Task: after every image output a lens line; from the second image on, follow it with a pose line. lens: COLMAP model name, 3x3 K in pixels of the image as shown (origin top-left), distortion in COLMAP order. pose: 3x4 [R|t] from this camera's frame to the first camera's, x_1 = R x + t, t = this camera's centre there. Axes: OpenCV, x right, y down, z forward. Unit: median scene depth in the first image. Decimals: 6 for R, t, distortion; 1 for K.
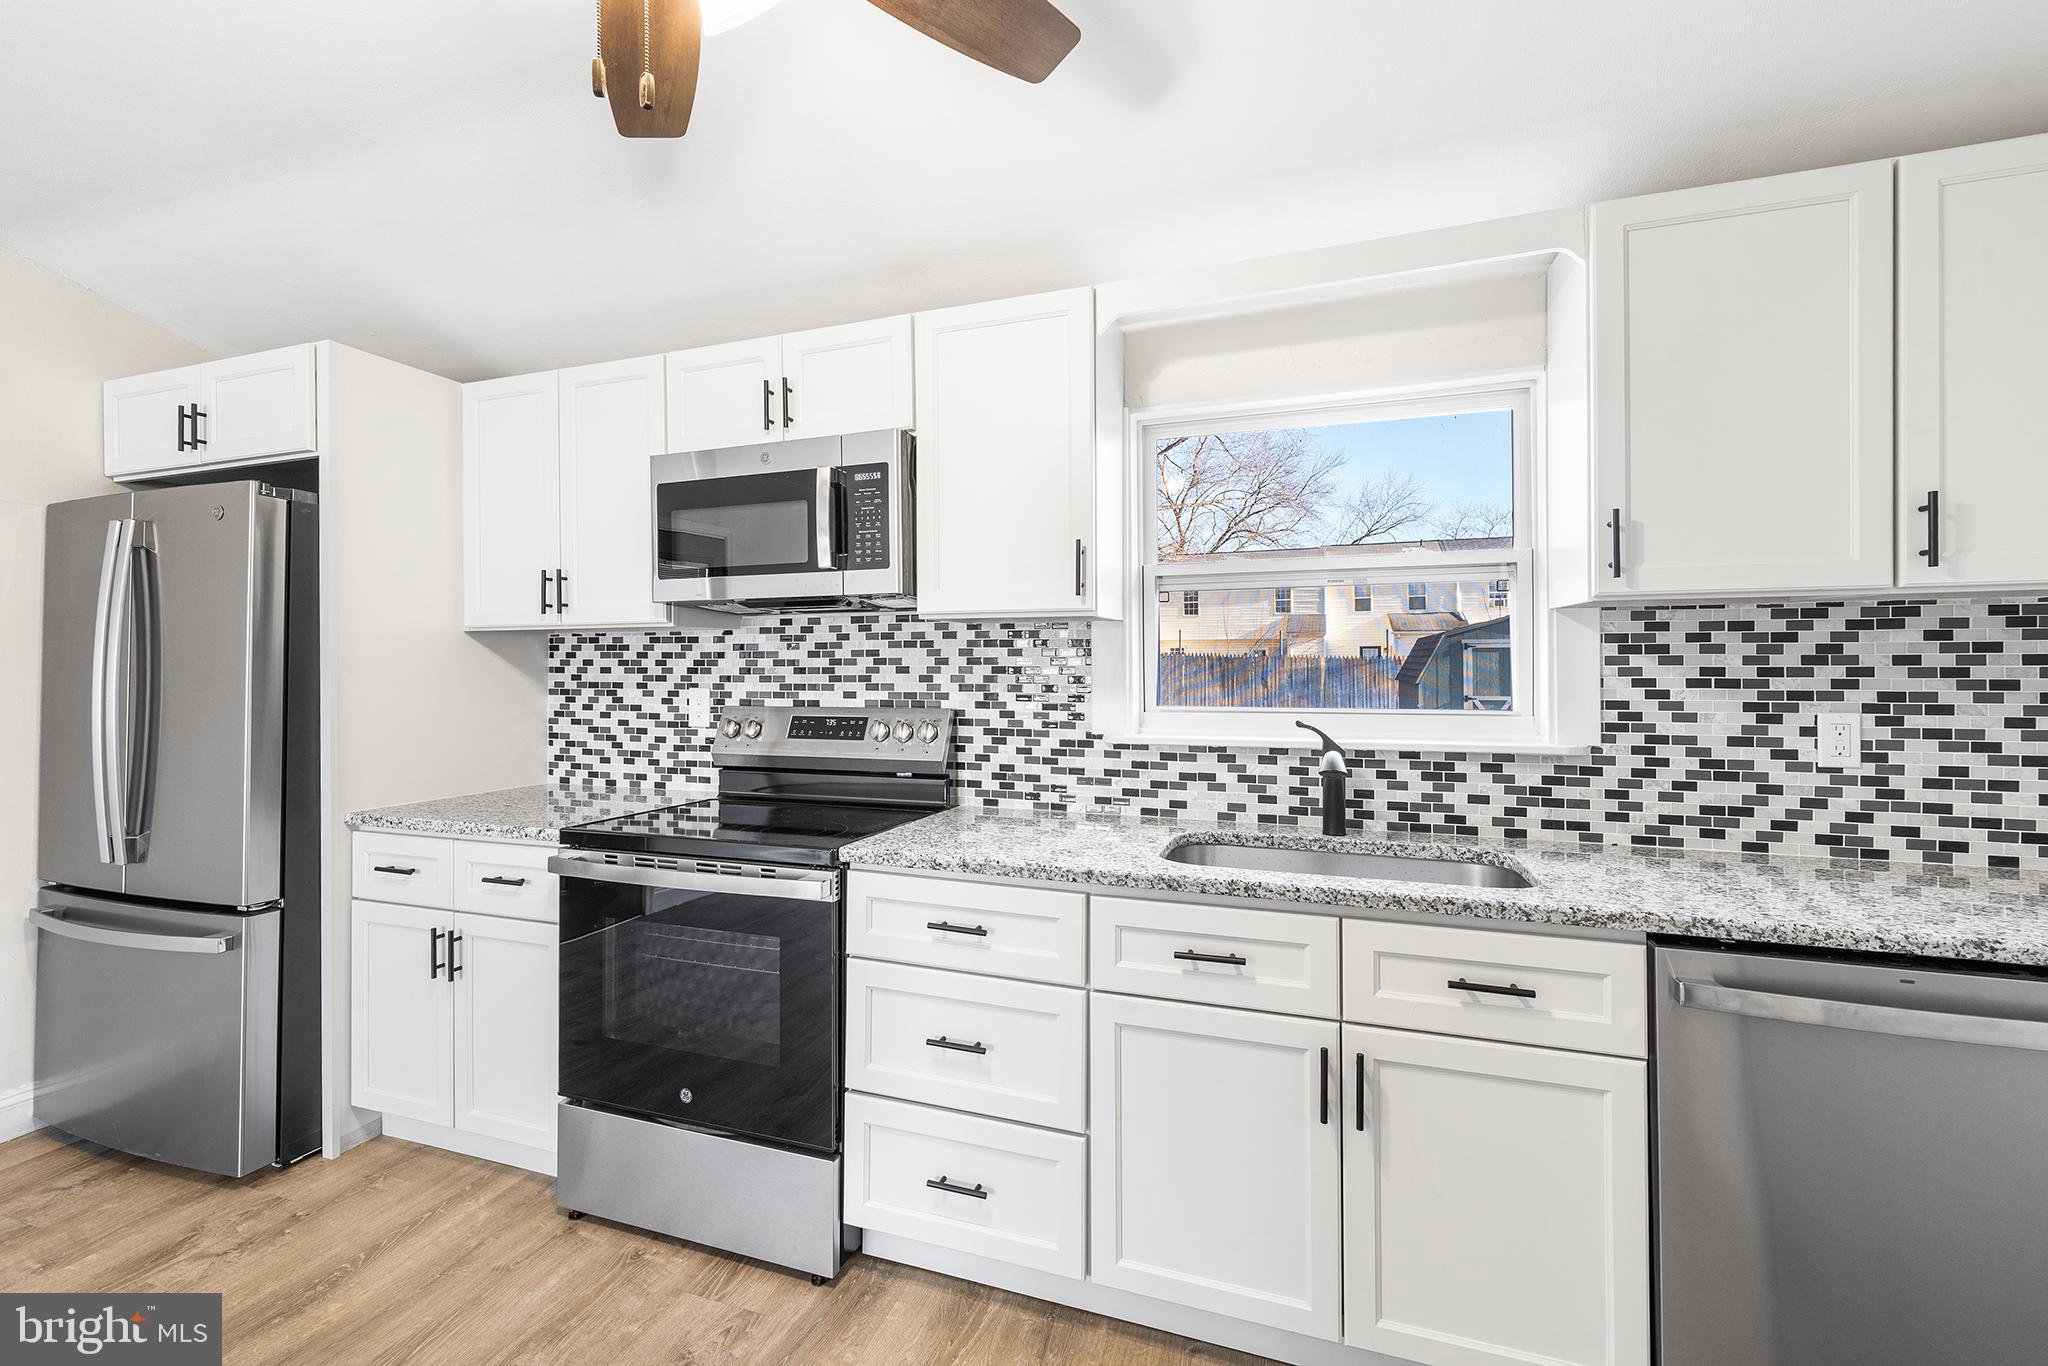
lens RADIAL K [[865.6, 0, 1014.6], [0, 865.6, 654.9], [0, 0, 1]] dist [-0.002115, -0.000255]
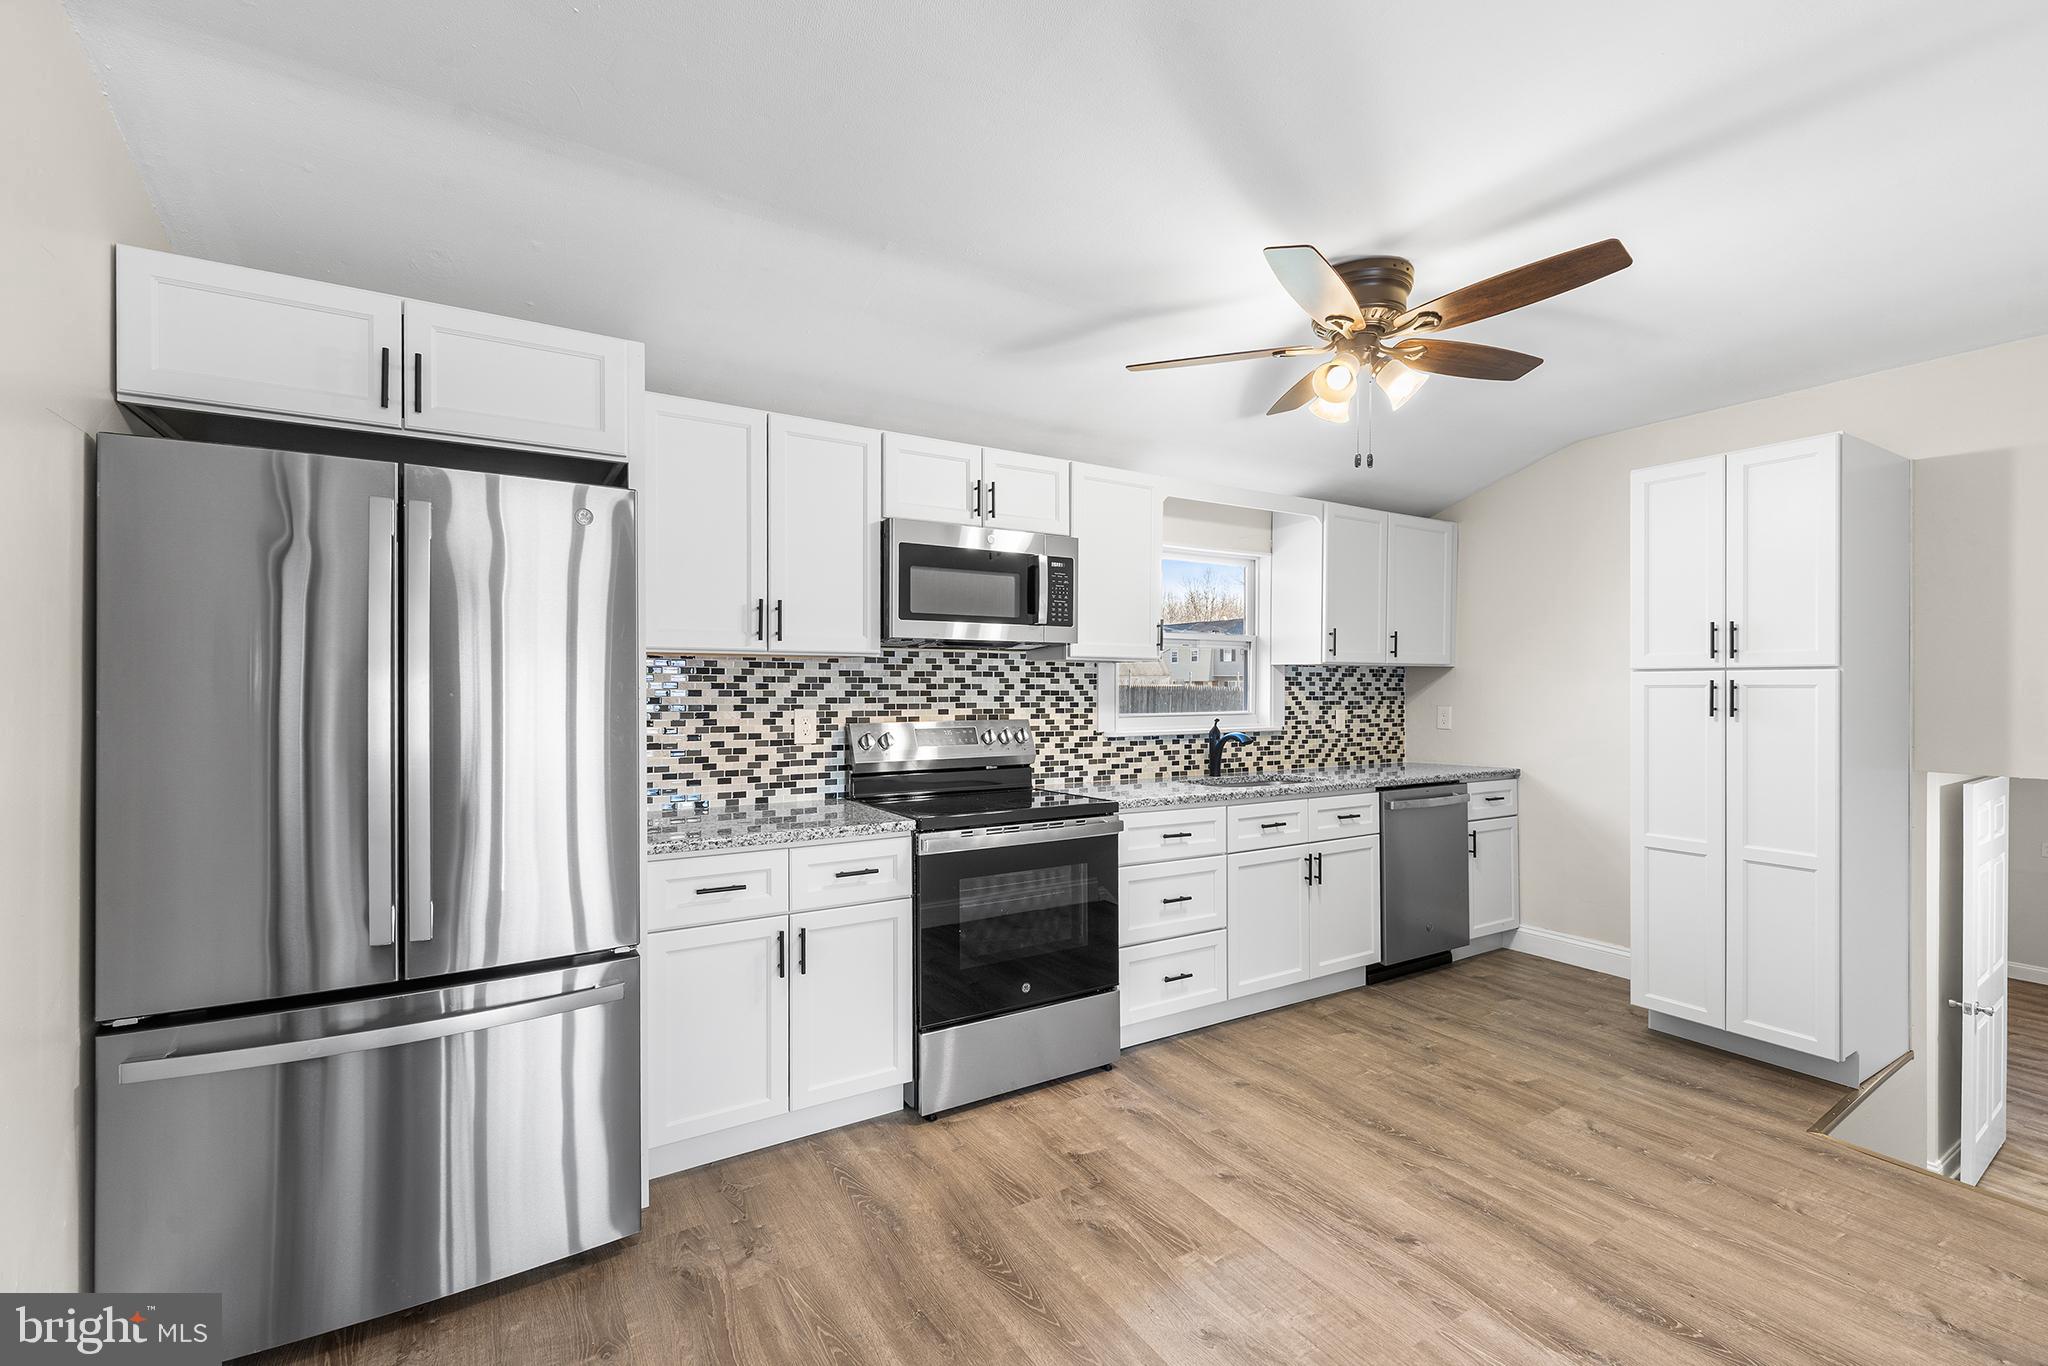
lens RADIAL K [[869.5, 0, 1030.1], [0, 869.5, 694.9], [0, 0, 1]] dist [0.000281, -0.000116]
pose [[0.625671, -0.000704, 0.780087, -1.194787], [-0.011027, 0.999892, 0.009746, 0.006640], [-0.780009, -0.014700, 0.625596, 0.077922]]
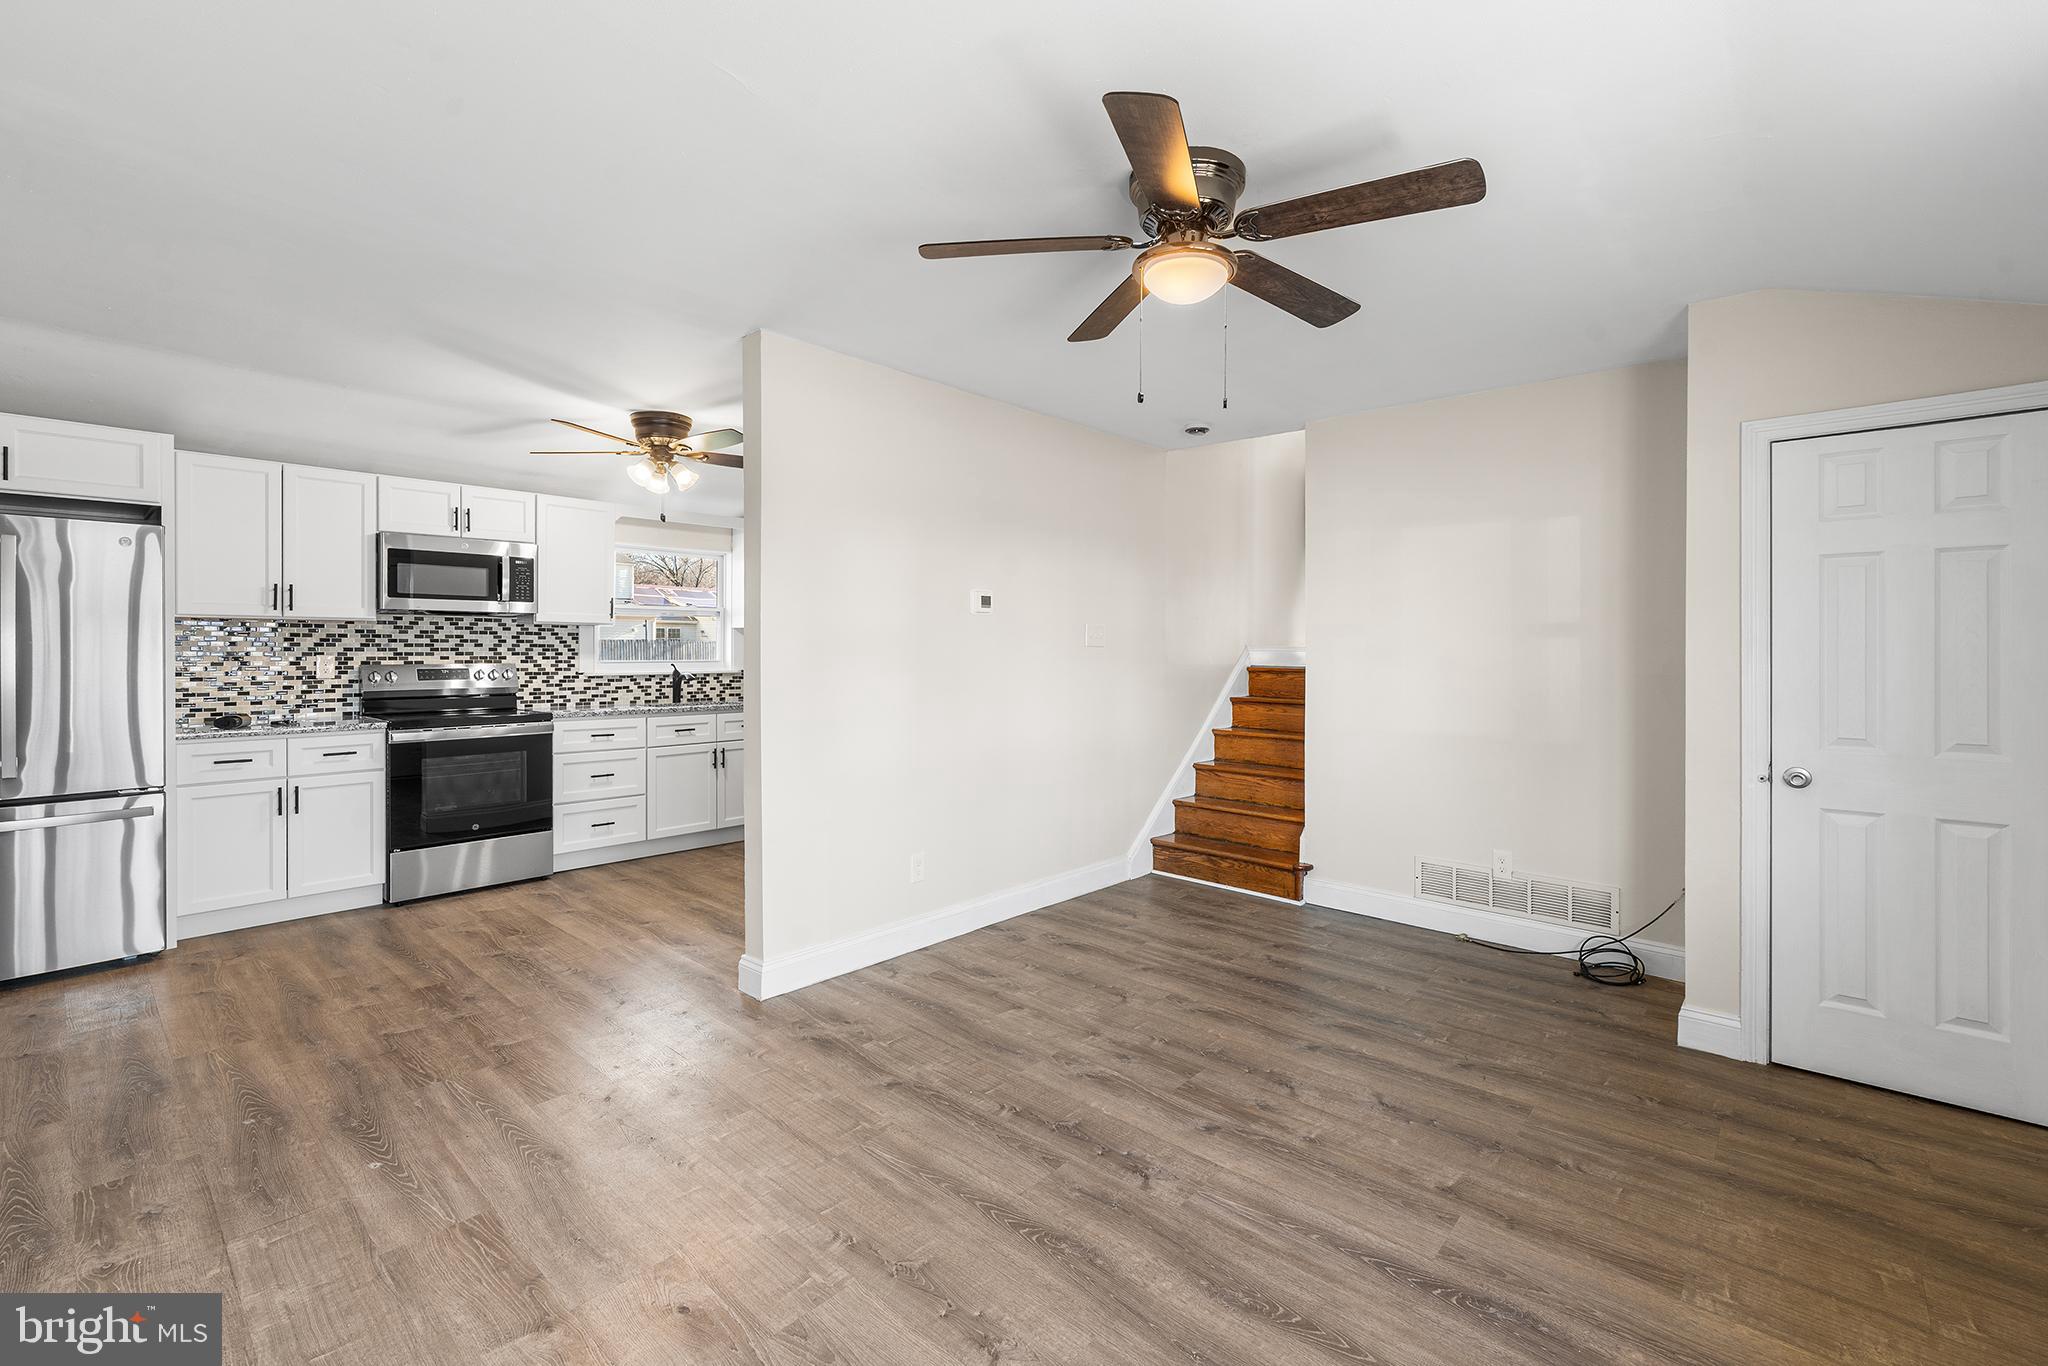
lens RADIAL K [[865.6, 0, 1014.6], [0, 865.6, 654.9], [0, 0, 1]] dist [-0.002115, -0.000255]
pose [[0.387871, -0.001369, 0.921713, -1.558984], [-0.016215, 0.999834, 0.008308, 0.002969], [-0.921571, -0.018168, 0.387785, -0.977547]]
